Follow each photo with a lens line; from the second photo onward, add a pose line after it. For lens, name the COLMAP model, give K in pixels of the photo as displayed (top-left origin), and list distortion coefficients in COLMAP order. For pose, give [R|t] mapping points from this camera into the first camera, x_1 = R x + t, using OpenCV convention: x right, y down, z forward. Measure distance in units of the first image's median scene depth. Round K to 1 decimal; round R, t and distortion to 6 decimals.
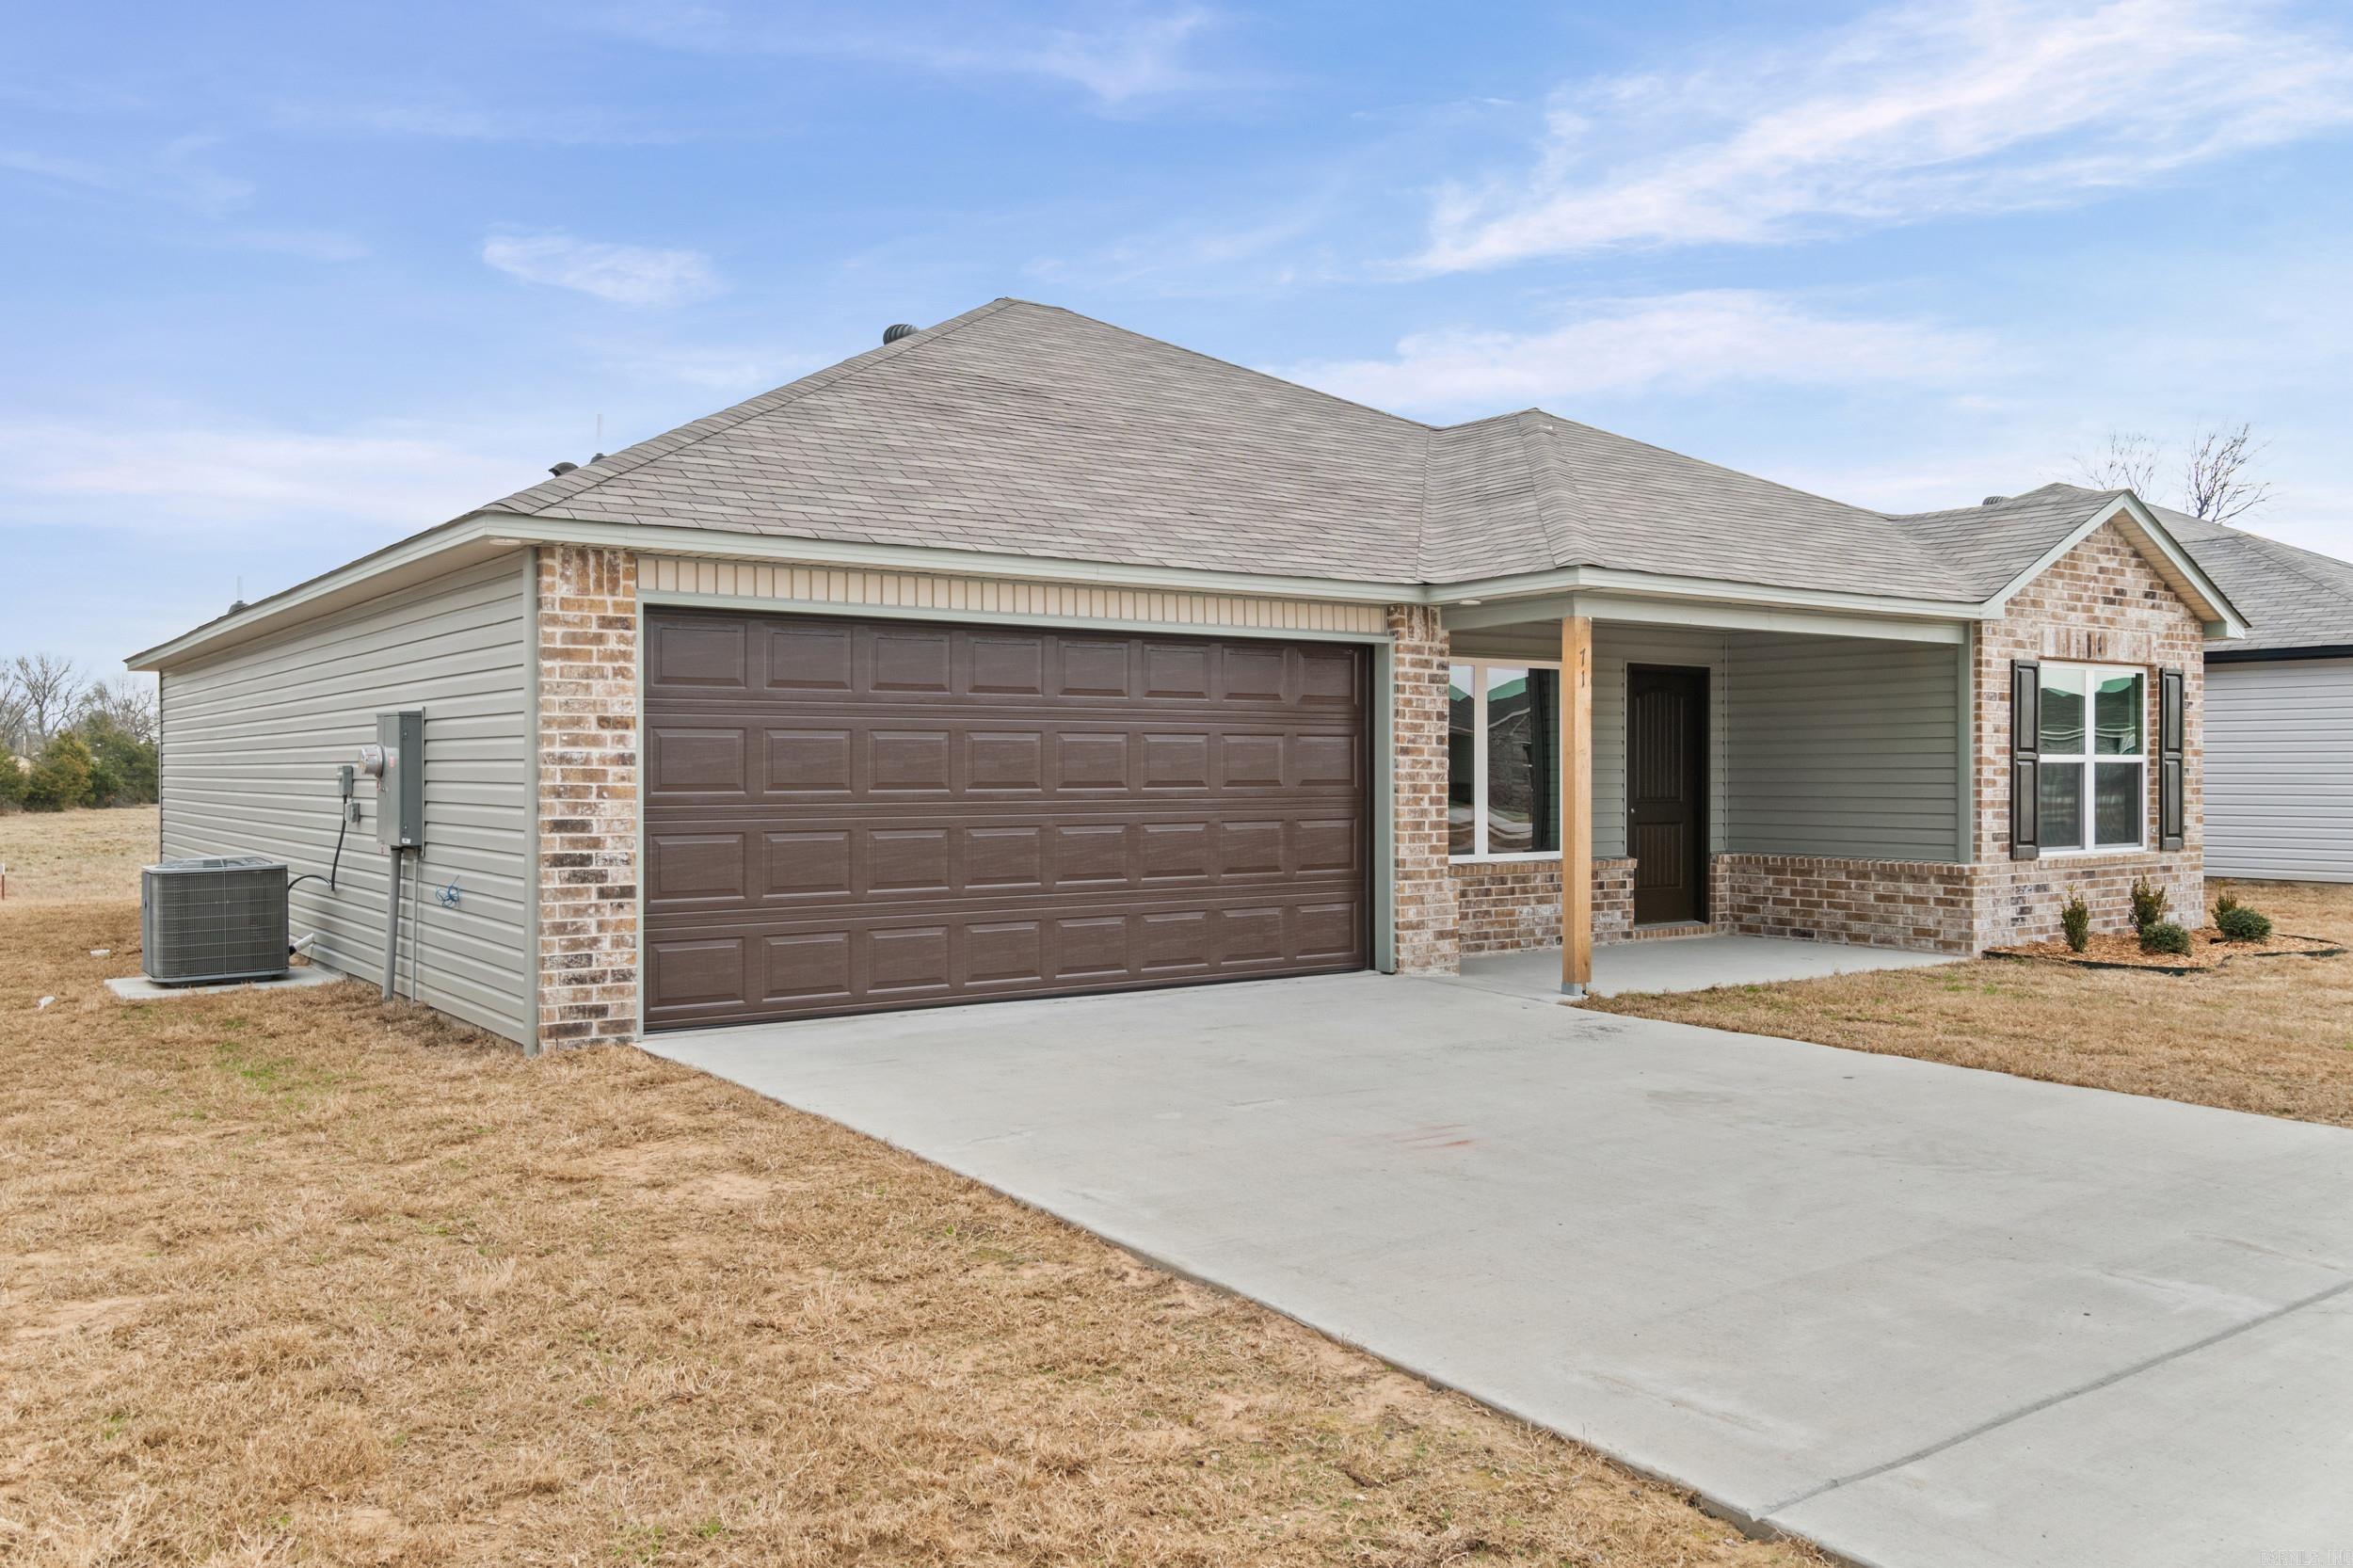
lens RADIAL K [[1855.3, 0, 1160.9], [0, 1855.3, 776.6], [0, 0, 1]] dist [0.015544, 0.003034]
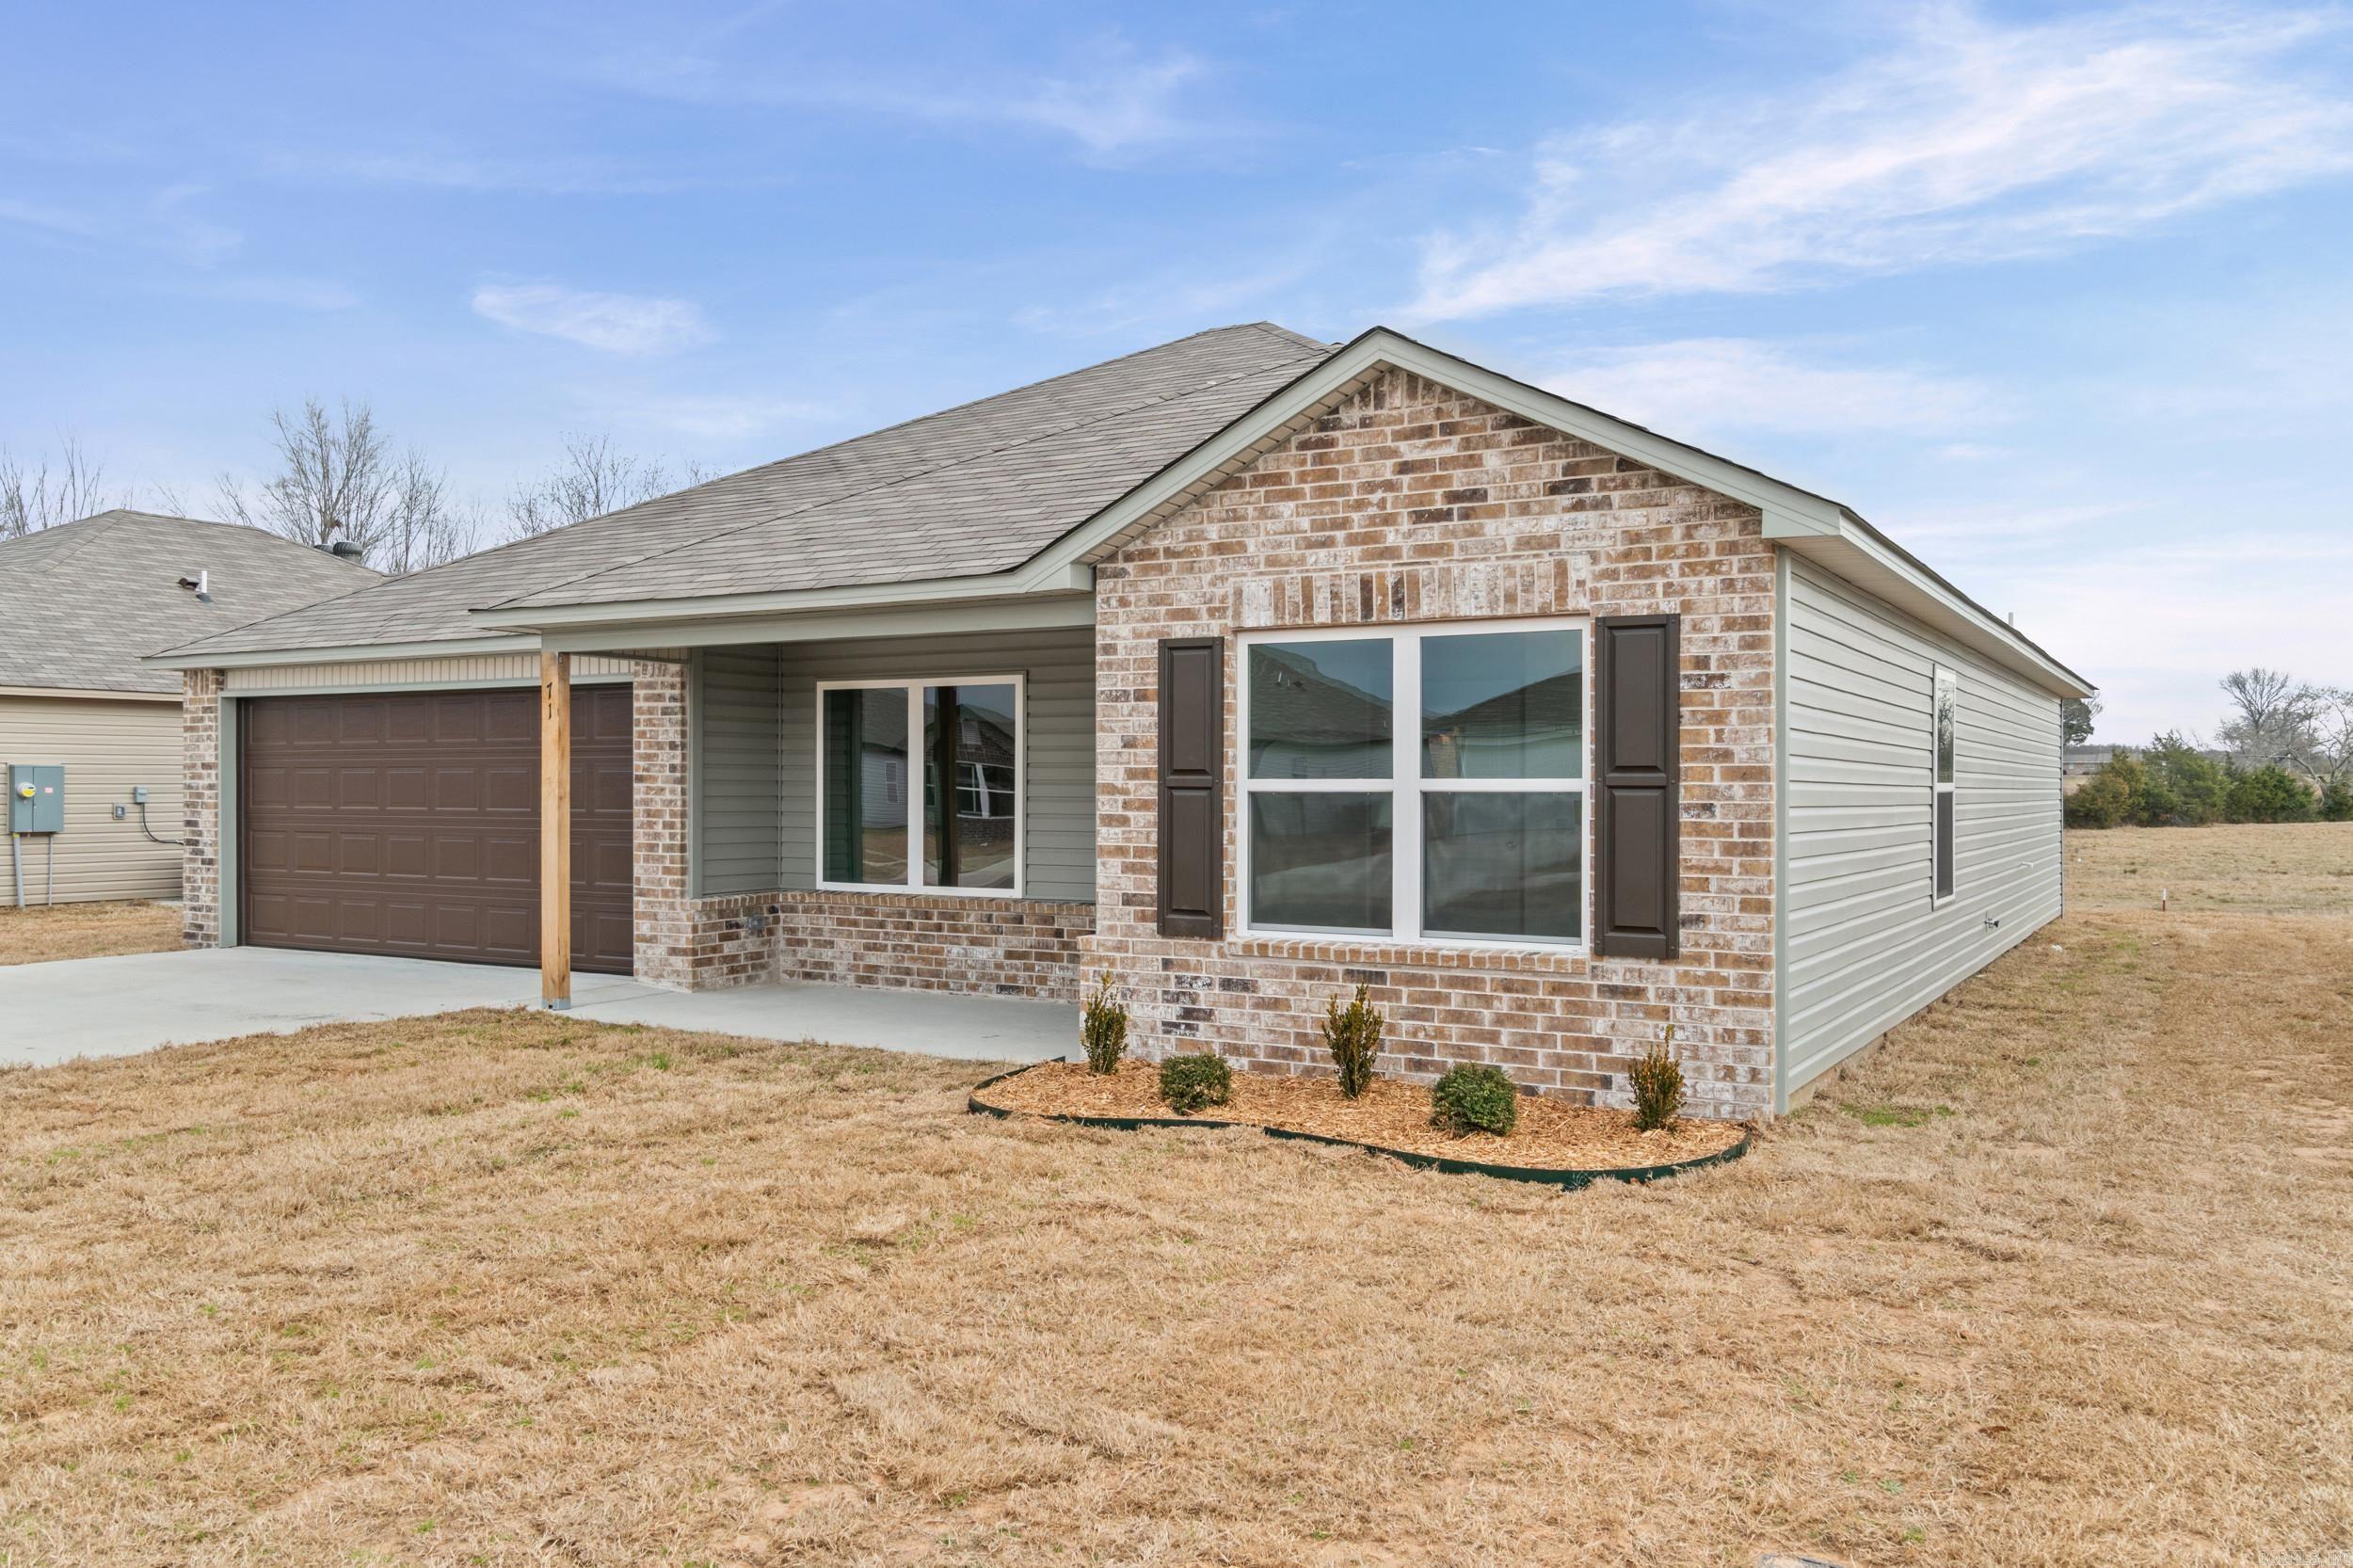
lens RADIAL K [[1855.3, 0, 1161.6], [0, 1855.3, 789.5], [0, 0, 1]] dist [0.015544, 0.003034]
pose [[0.378062, 0.003412, -0.925774, 1.091504], [-0.005698, 0.999983, 0.001359, -0.009236], [0.925763, 0.004761, 0.378075, 0.752271]]
